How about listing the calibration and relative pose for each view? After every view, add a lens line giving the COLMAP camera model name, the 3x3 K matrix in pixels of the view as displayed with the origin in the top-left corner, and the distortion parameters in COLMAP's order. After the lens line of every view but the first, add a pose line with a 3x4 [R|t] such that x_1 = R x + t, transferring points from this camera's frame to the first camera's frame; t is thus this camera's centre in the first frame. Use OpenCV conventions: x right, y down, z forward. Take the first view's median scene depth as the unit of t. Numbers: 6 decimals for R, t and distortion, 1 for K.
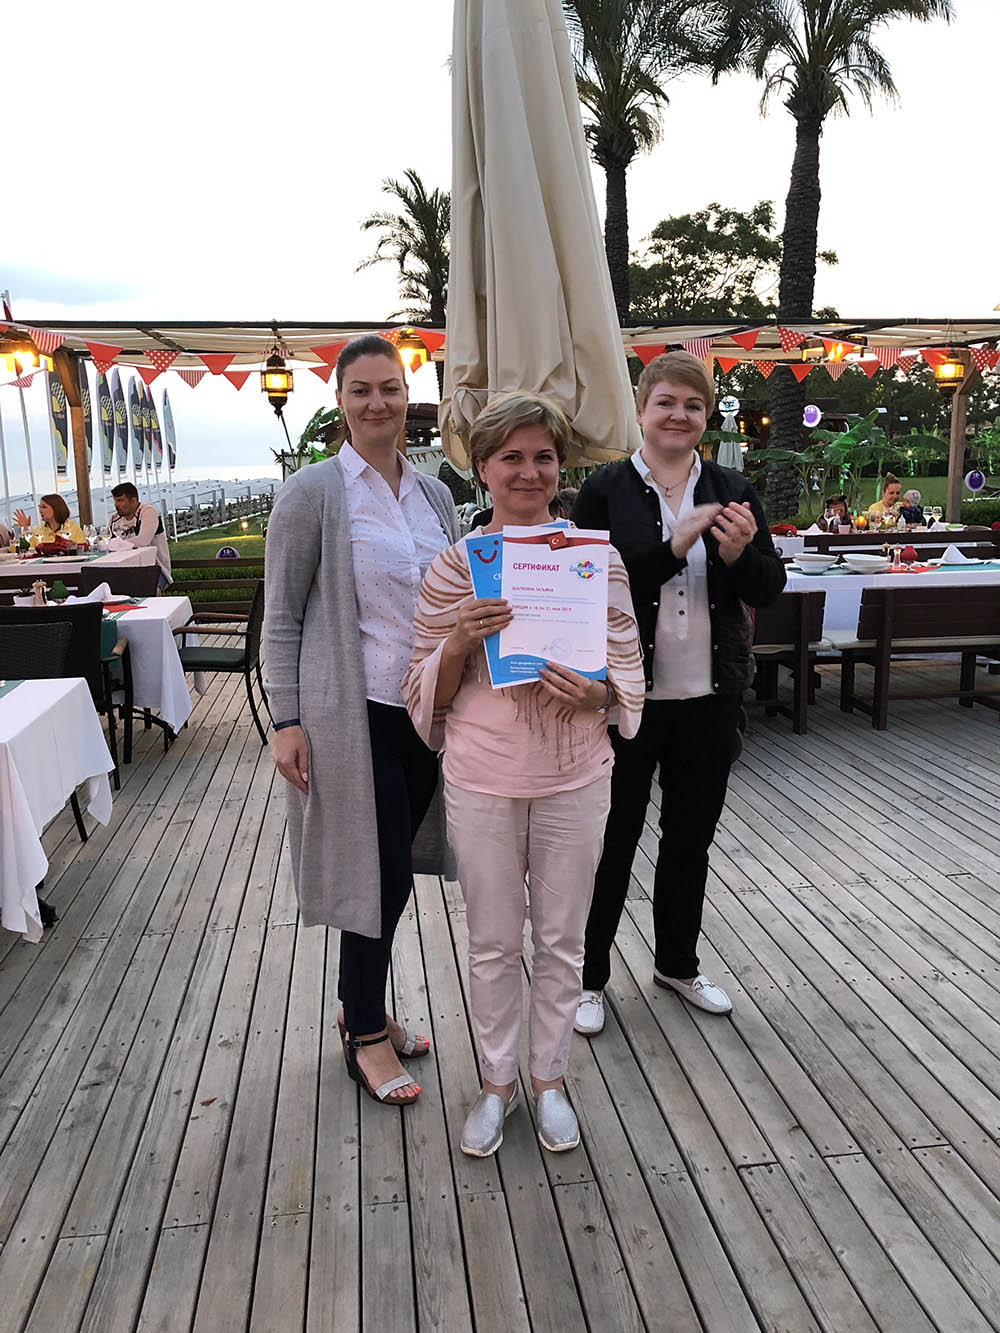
lens RADIAL K [[1115.9, 0, 518.0], [0, 1115.9, 657.2], [0, 0, 1]] dist [0.026272, -0.018524]
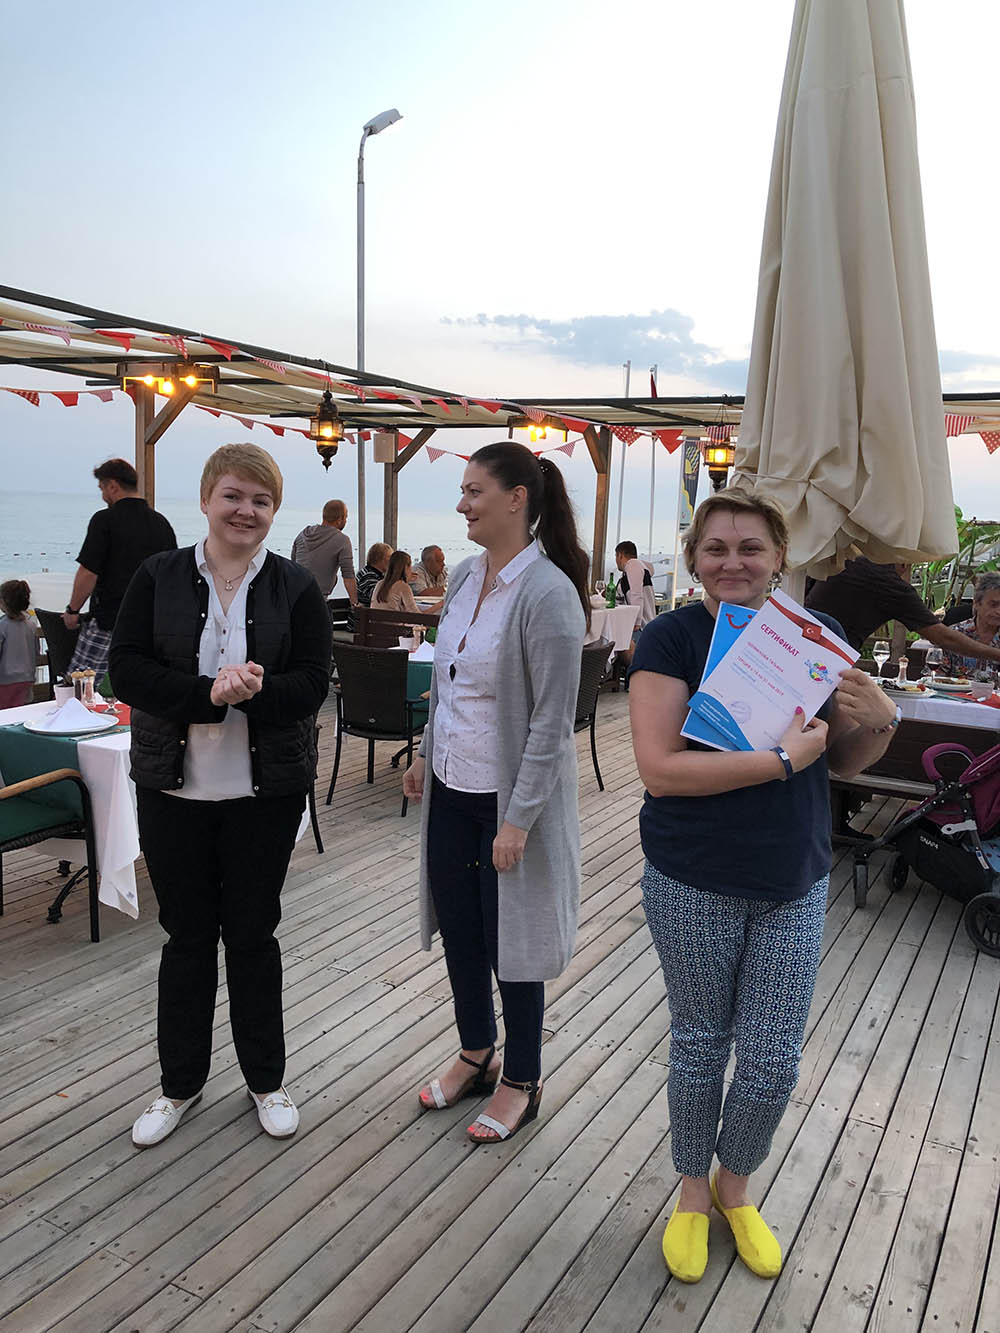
lens RADIAL K [[1115.9, 0, 510.4], [0, 1115.9, 656.6], [0, 0, 1]] dist [0.026272, -0.018524]
pose [[0.794744, 0.128517, -0.593183, 0.381766], [-0.160044, 0.987110, -0.000563, -0.059114], [0.585464, 0.095383, 0.805068, 0.157412]]
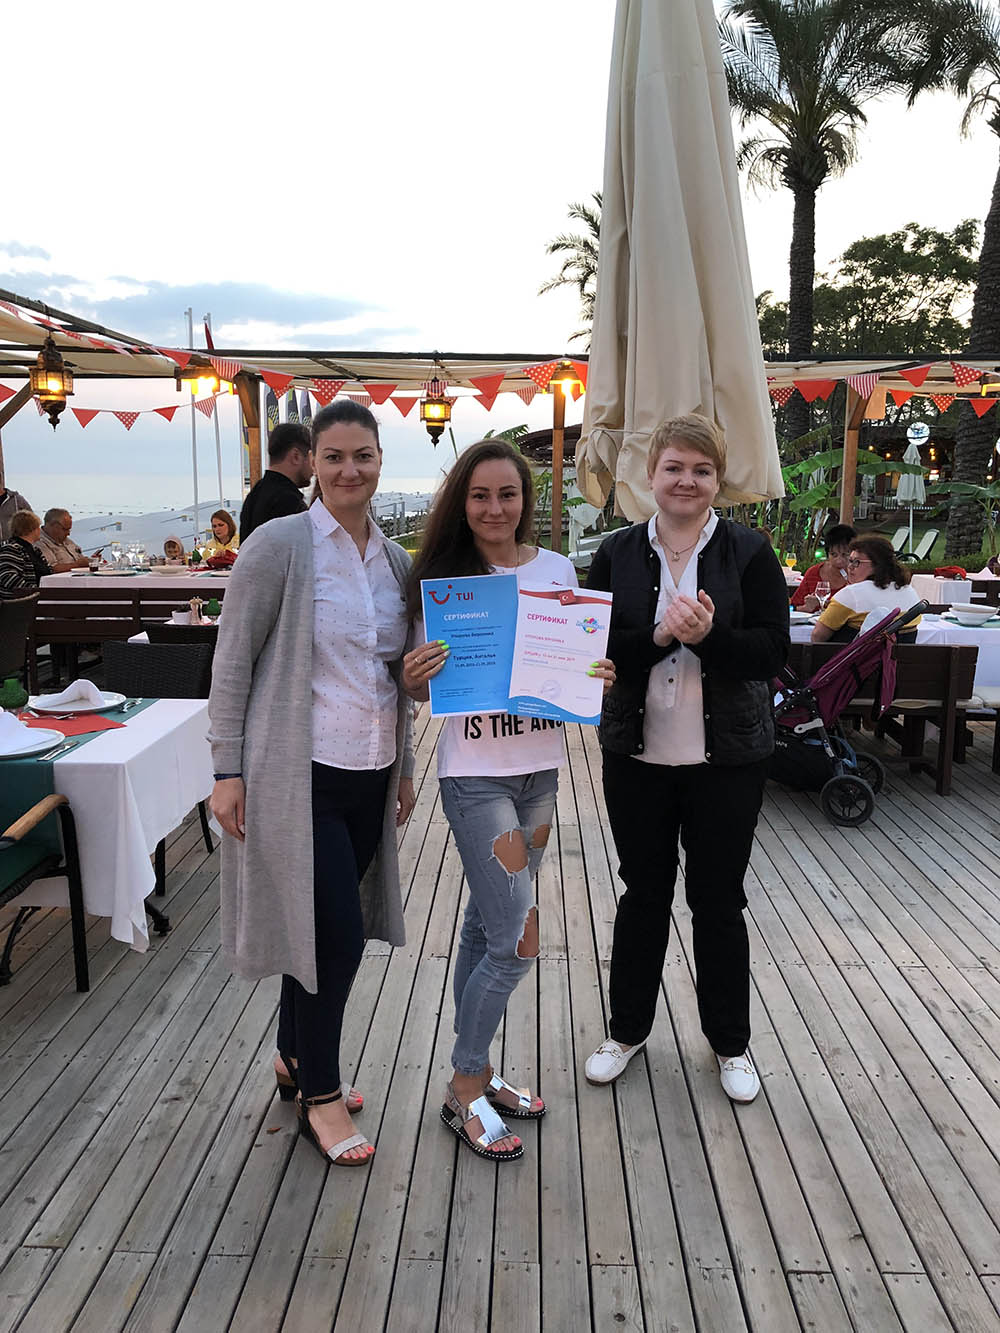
lens RADIAL K [[1115.9, 0, 512.5], [0, 1115.9, 652.3], [0, 0, 1]] dist [0.026272, -0.018524]
pose [[0.986010, 0.053778, -0.157773, 0.043640], [-0.056601, 0.998306, -0.013449, -0.022622], [0.156782, 0.022191, 0.987384, 0.003215]]
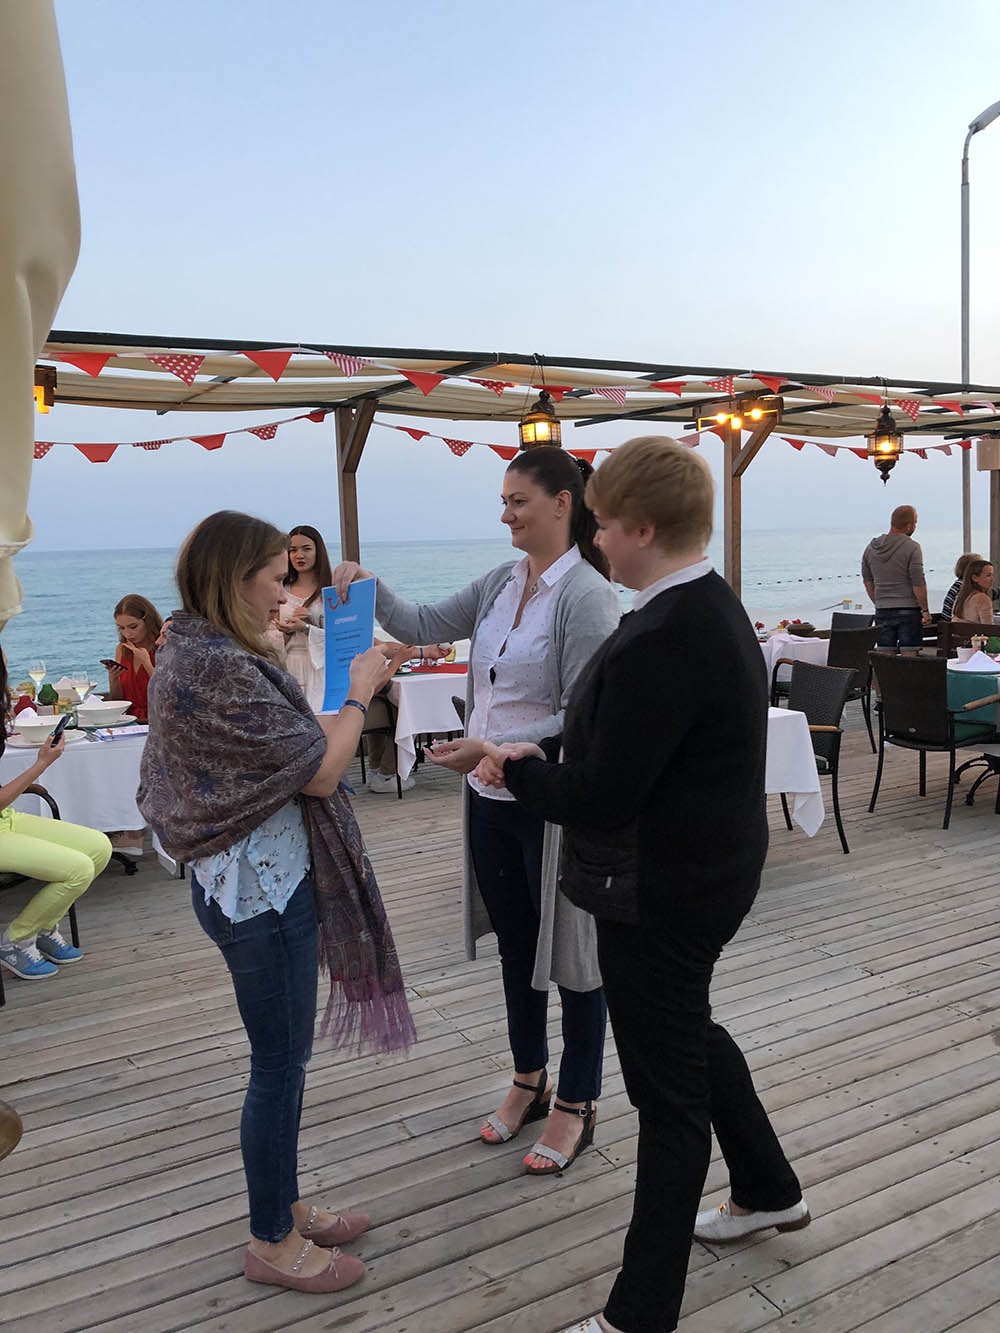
lens RADIAL K [[1115.9, 0, 495.7], [0, 1115.9, 662.7], [0, 0, 1]] dist [0.026272, -0.018524]
pose [[0.332460, 0.113086, -0.936313, 0.525187], [-0.139012, 0.987817, 0.069947, -0.060863], [0.932816, 0.106904, 0.344130, 0.203439]]
